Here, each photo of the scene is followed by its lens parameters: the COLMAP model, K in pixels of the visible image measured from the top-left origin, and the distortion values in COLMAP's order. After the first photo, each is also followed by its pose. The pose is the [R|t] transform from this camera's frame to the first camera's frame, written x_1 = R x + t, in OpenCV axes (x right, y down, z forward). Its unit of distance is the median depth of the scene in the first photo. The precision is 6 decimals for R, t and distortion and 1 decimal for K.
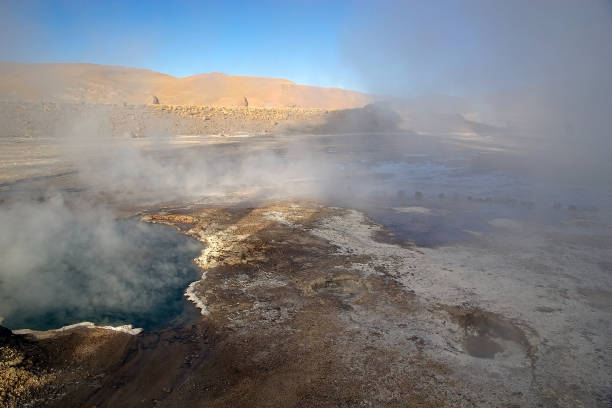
lens RADIAL K [[451.4, 0, 306.0], [0, 451.4, 204.0], [0, 0, 1]] dist [-0.140528, 0.114062]
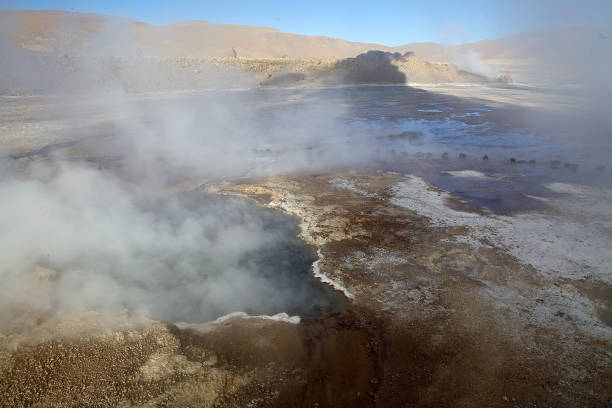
lens RADIAL K [[451.4, 0, 306.0], [0, 451.4, 204.0], [0, 0, 1]] dist [-0.140528, 0.114062]
pose [[0.998876, -0.020695, 0.042638, -0.296485], [0.015860, 0.993720, 0.110763, -0.062704], [-0.044663, -0.109963, 0.992932, 0.011932]]
